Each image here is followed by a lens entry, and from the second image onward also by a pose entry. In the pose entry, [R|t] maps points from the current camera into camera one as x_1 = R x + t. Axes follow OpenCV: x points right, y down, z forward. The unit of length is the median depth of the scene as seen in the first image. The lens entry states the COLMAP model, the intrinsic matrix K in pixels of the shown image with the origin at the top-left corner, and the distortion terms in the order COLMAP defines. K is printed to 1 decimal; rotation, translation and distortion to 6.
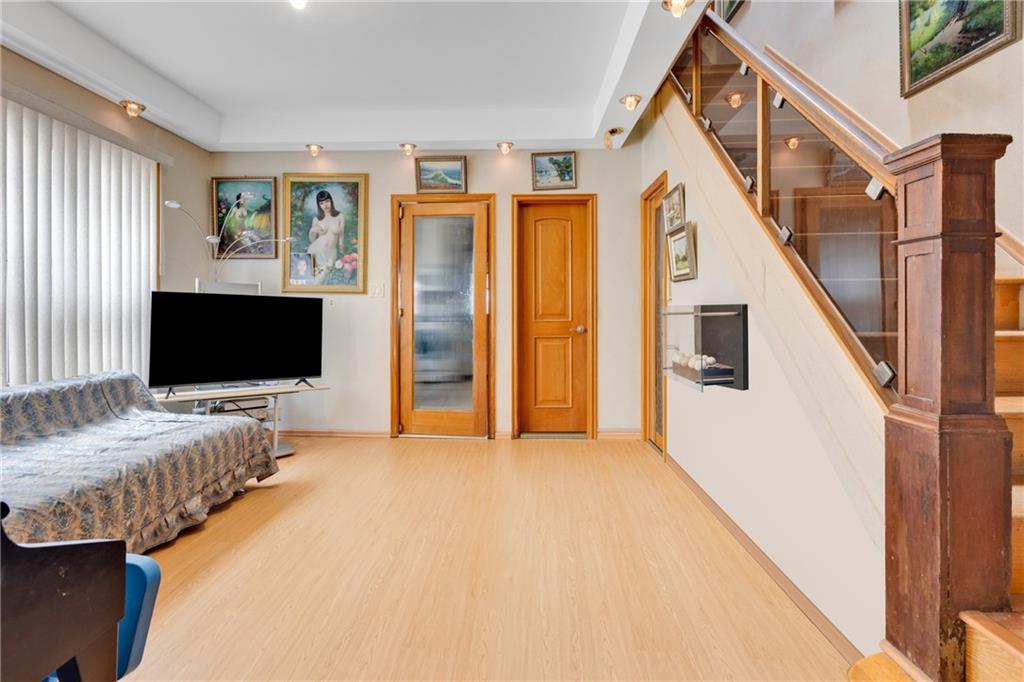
lens RADIAL K [[485.0, 0, 523.6], [0, 485.0, 308.8], [0, 0, 1]] dist [-0.000687, -0.000475]
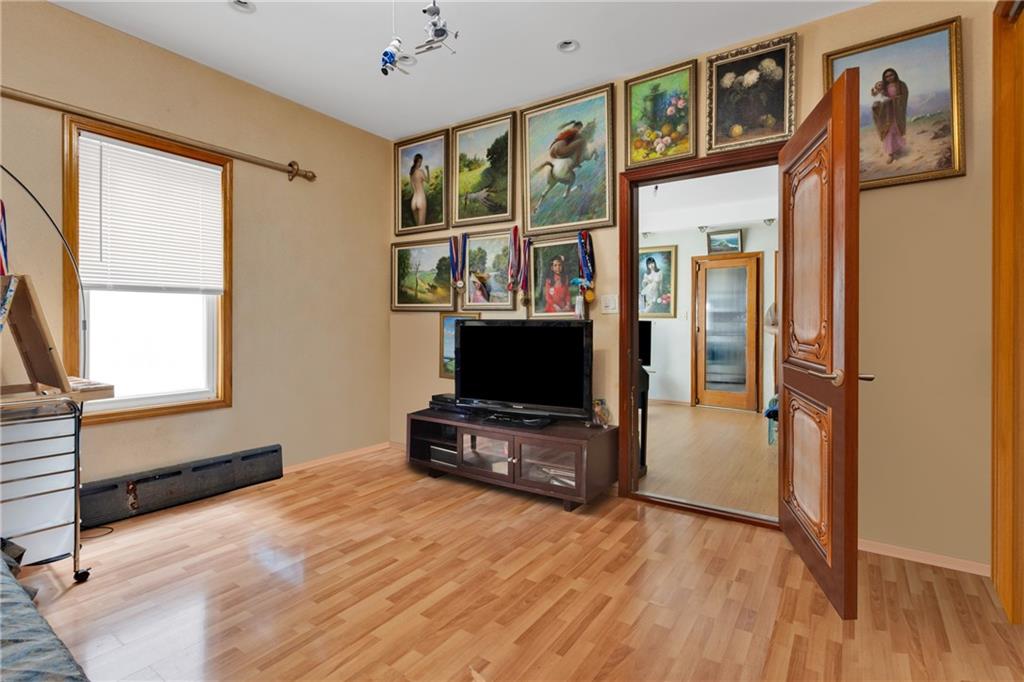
lens RADIAL K [[485.8, 0, 514.2], [0, 485.8, 322.4], [0, 0, 1]] dist [0.000967, 0.000316]
pose [[0.828216, 0.000005, -0.560410, 0.162005], [-0.001783, 0.999995, -0.002626, -0.010953], [0.560407, 0.003174, 0.828211, -0.747456]]
